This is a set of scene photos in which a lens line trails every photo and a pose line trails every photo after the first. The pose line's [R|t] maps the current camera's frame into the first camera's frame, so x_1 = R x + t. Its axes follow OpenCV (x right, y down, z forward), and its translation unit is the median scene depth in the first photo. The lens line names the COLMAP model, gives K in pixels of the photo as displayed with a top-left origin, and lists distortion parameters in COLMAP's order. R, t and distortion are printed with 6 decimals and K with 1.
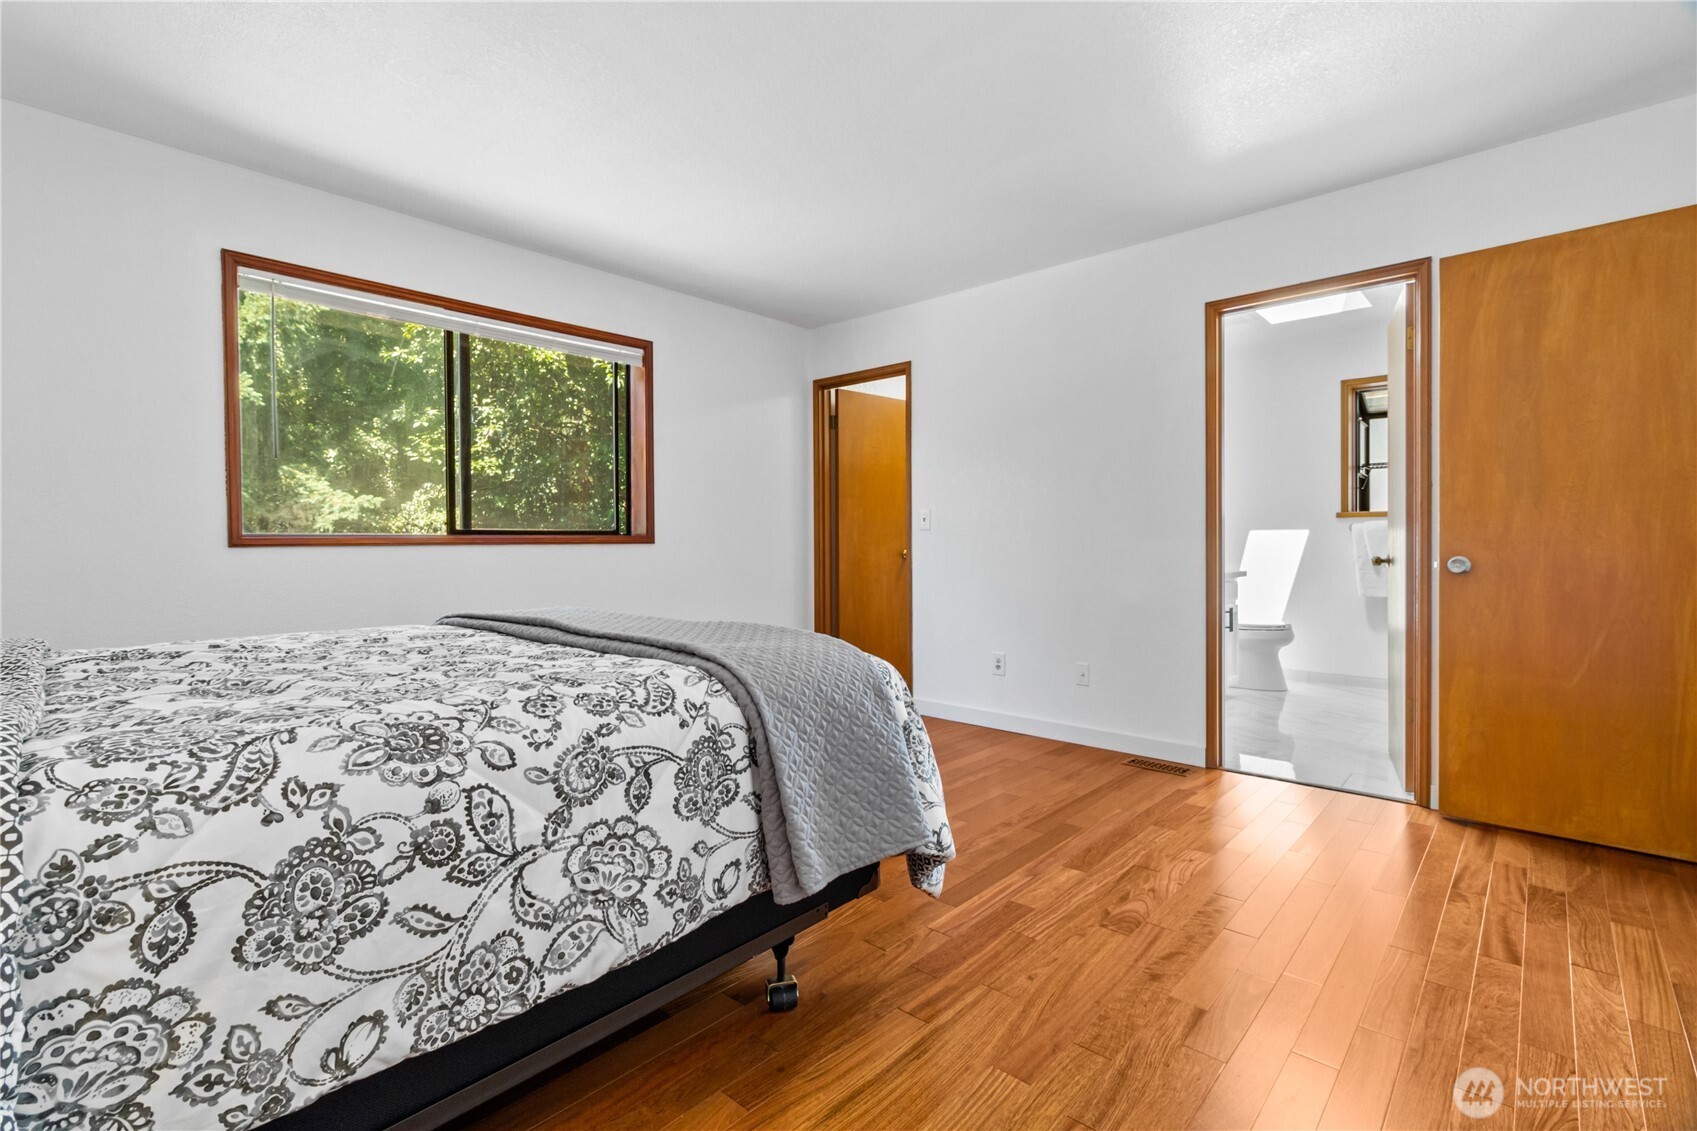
lens RADIAL K [[772.7, 0, 826.5], [0, 772.7, 537.7], [0, 0, 1]] dist [0.002949, 0.000079]
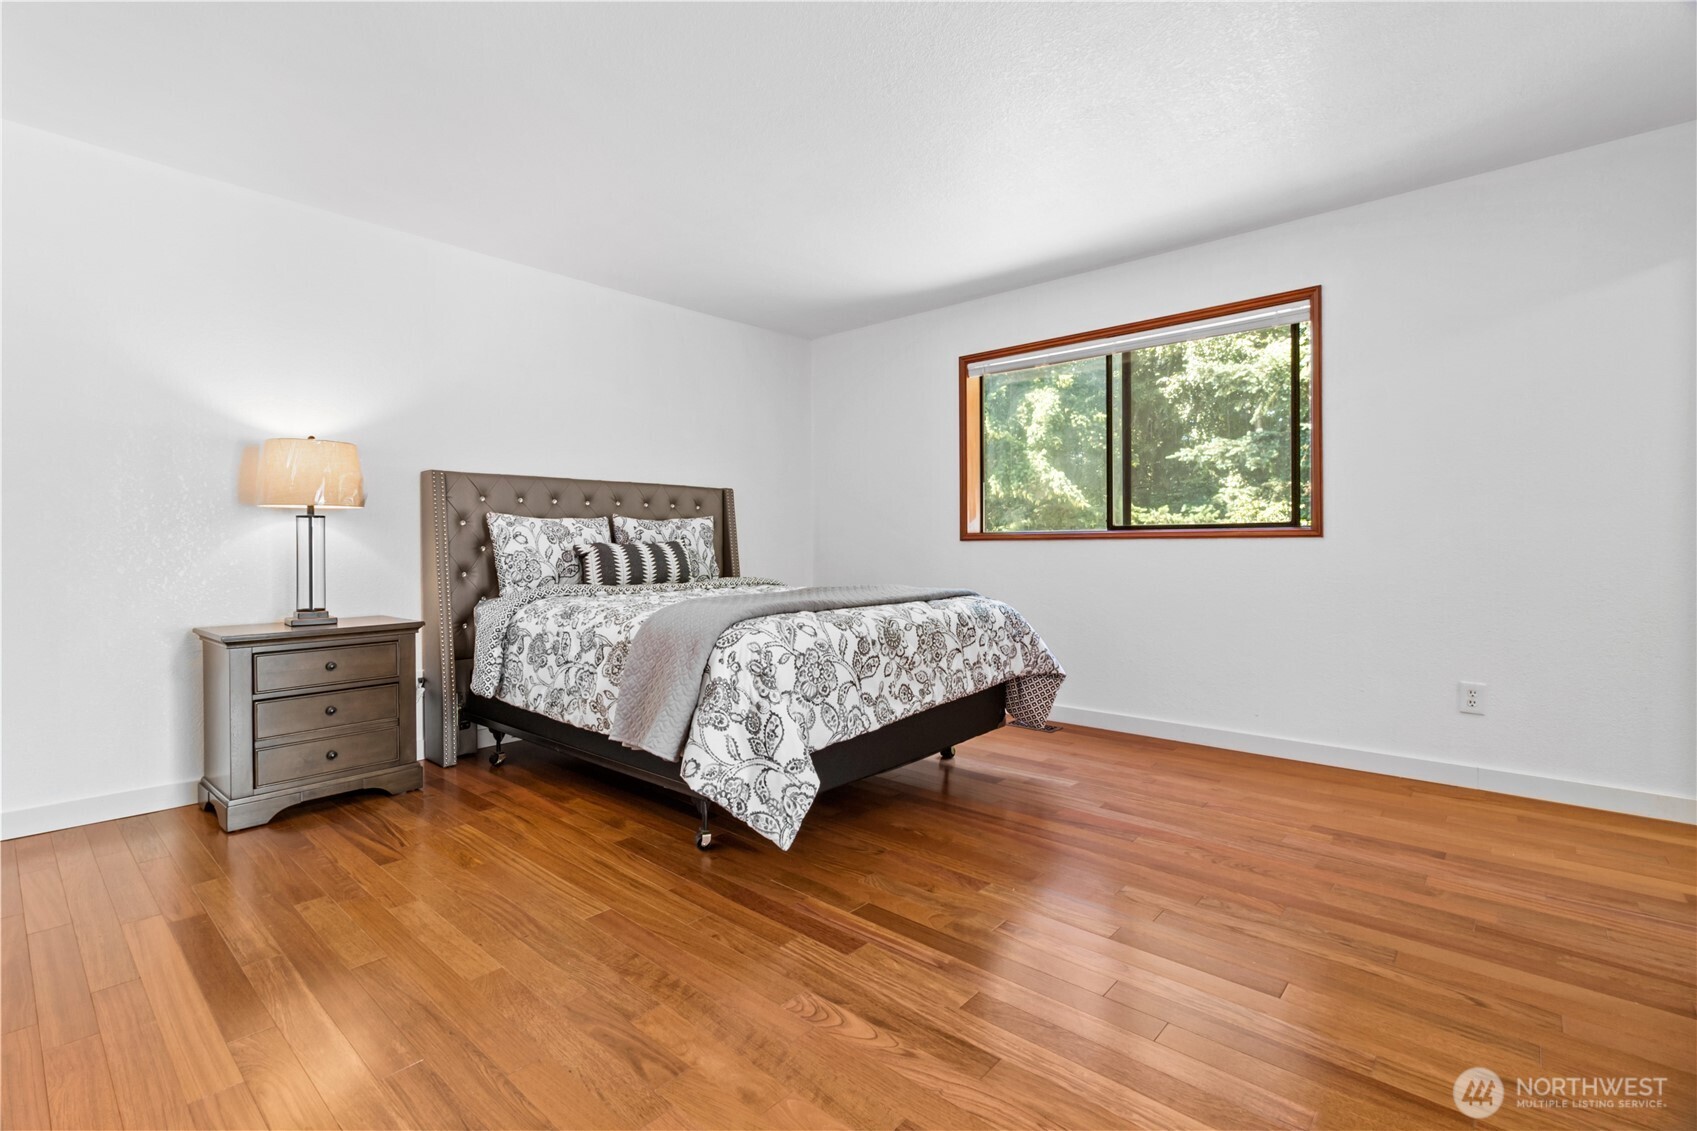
lens RADIAL K [[772.7, 0, 826.5], [0, 772.7, 537.7], [0, 0, 1]] dist [0.002949, 0.000079]
pose [[0.016374, -0.002371, -0.999863, 0.819428], [0.010256, 0.999945, -0.002204, 0.005204], [0.999813, -0.010219, 0.016397, 0.687475]]
